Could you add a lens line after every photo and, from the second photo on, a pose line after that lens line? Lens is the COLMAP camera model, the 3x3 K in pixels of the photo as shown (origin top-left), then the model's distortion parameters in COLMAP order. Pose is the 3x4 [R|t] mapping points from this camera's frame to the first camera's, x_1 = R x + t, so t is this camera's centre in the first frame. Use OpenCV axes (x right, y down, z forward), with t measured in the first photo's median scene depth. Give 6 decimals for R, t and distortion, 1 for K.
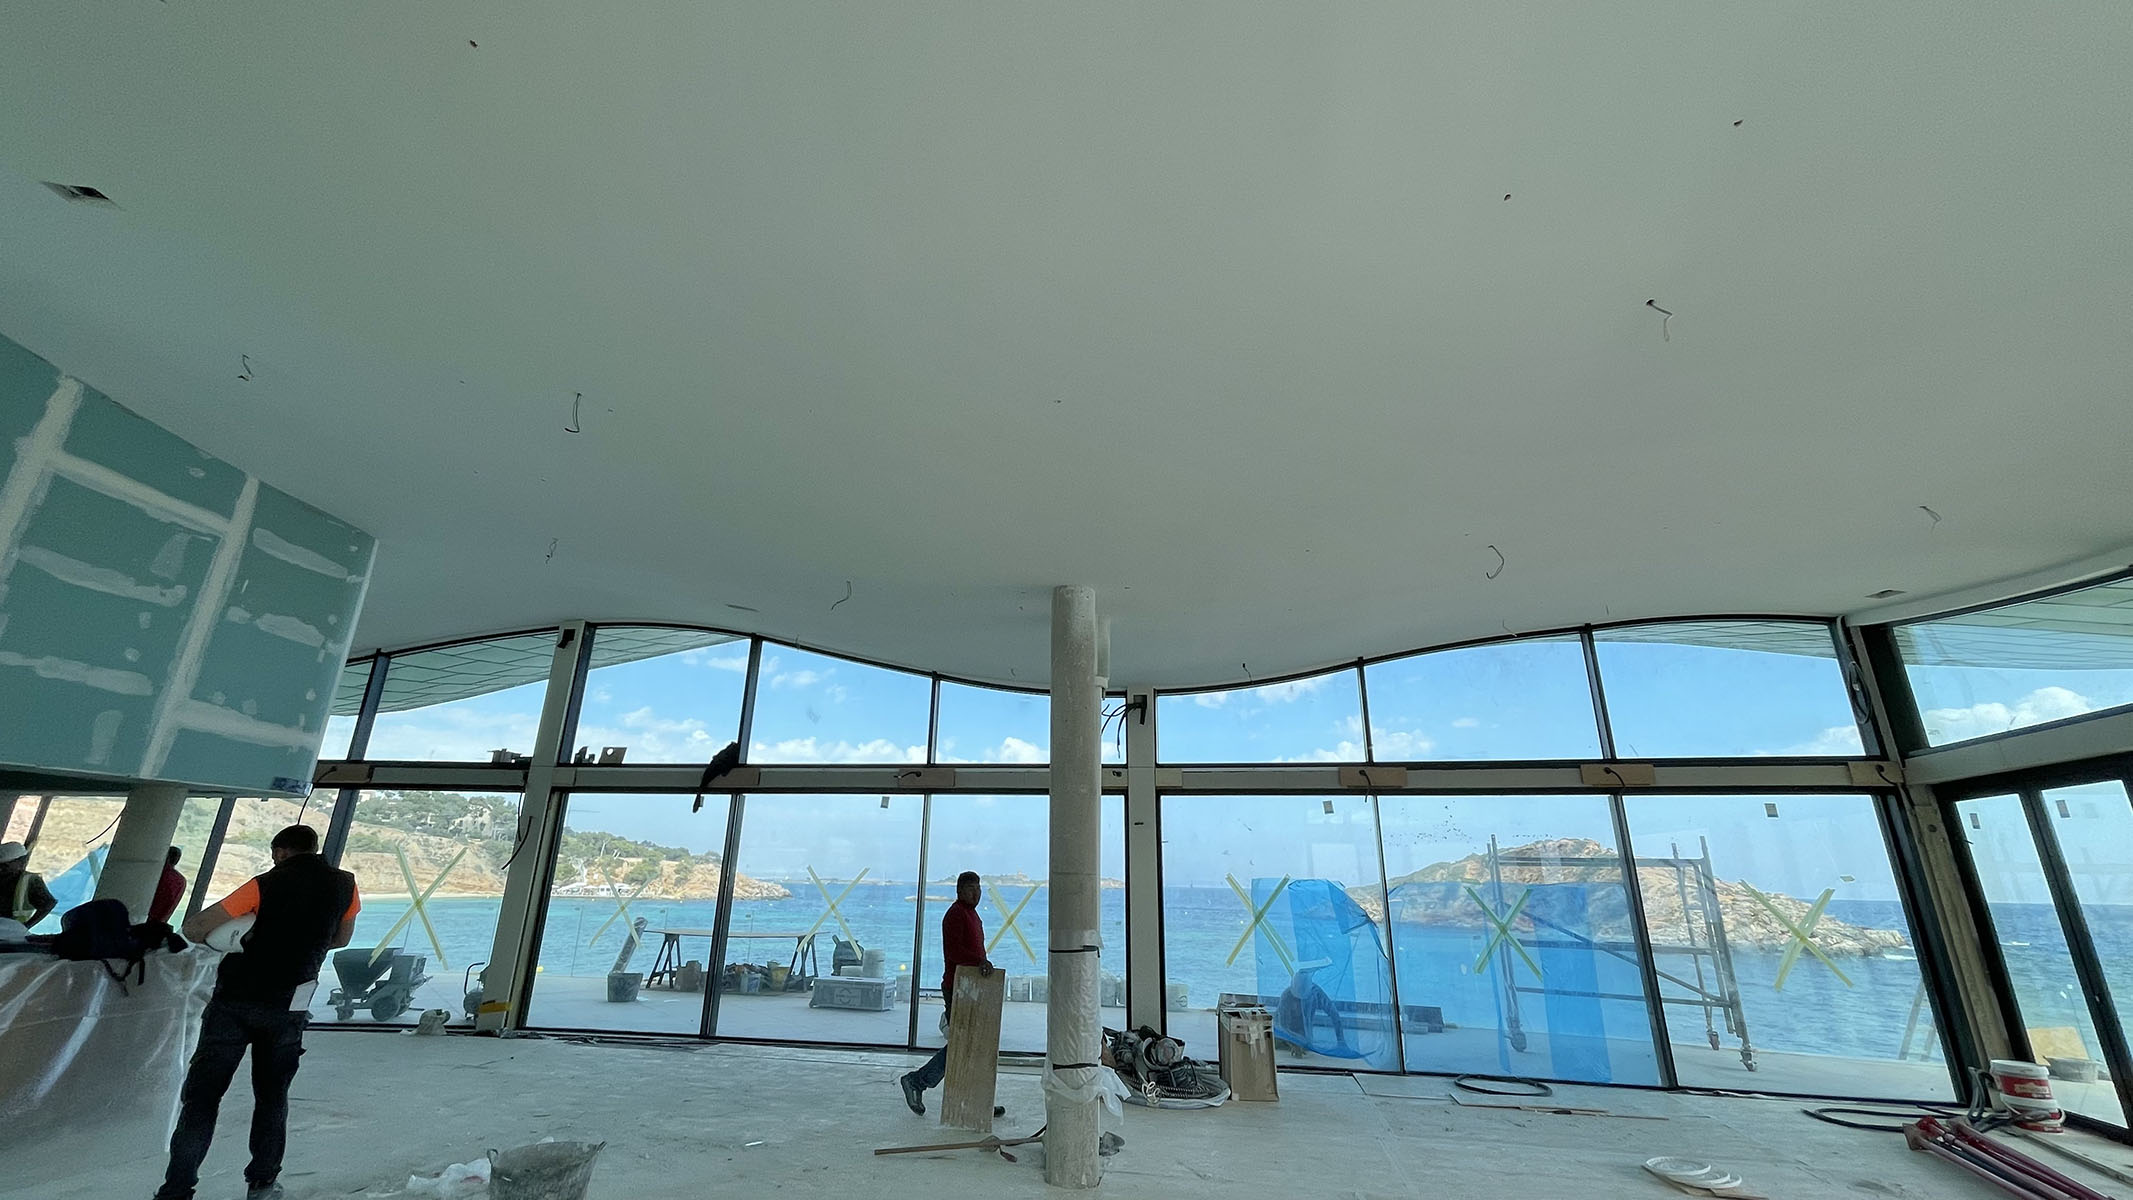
lens RADIAL K [[861.1, 0, 1043.9], [0, 861.1, 596.3], [0, 0, 1]] dist [0.001008, 0.000994]
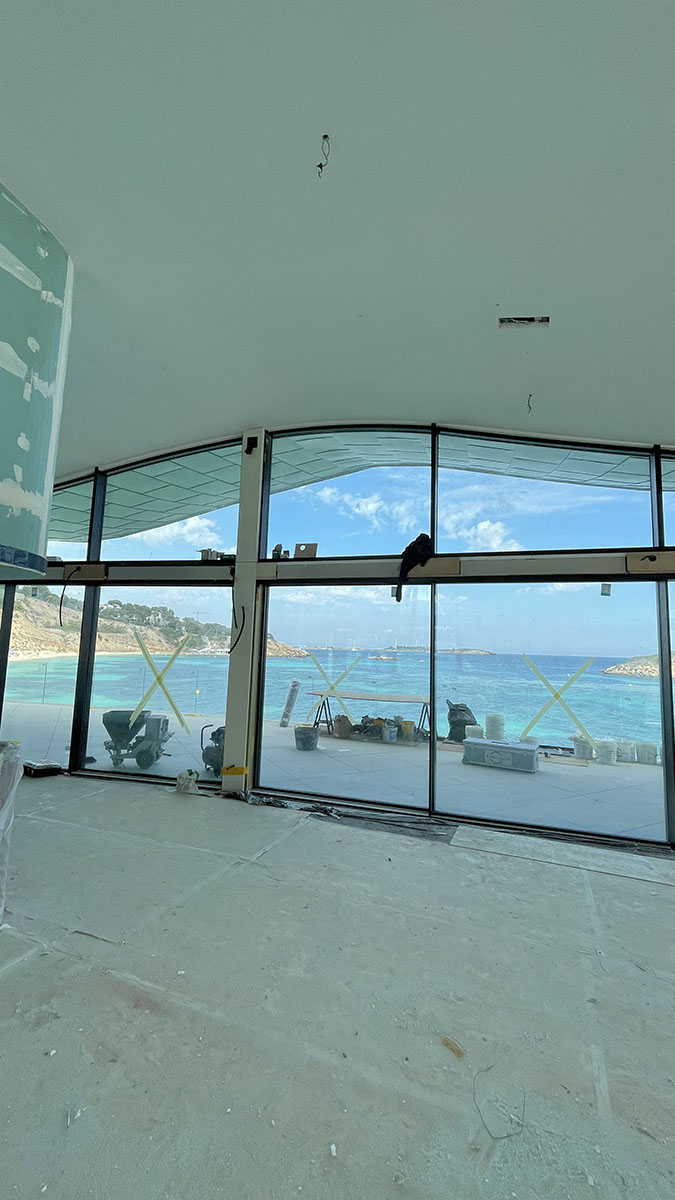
lens RADIAL K [[484.4, 0, 347.6], [0, 484.4, 595.8], [0, 0, 1]] dist [0.001008, 0.000994]
pose [[0.982069, -0.007949, -0.188355, -0.338574], [0.046784, 0.978134, 0.202646, 0.120394], [0.182626, -0.207824, 0.960967, 0.423696]]
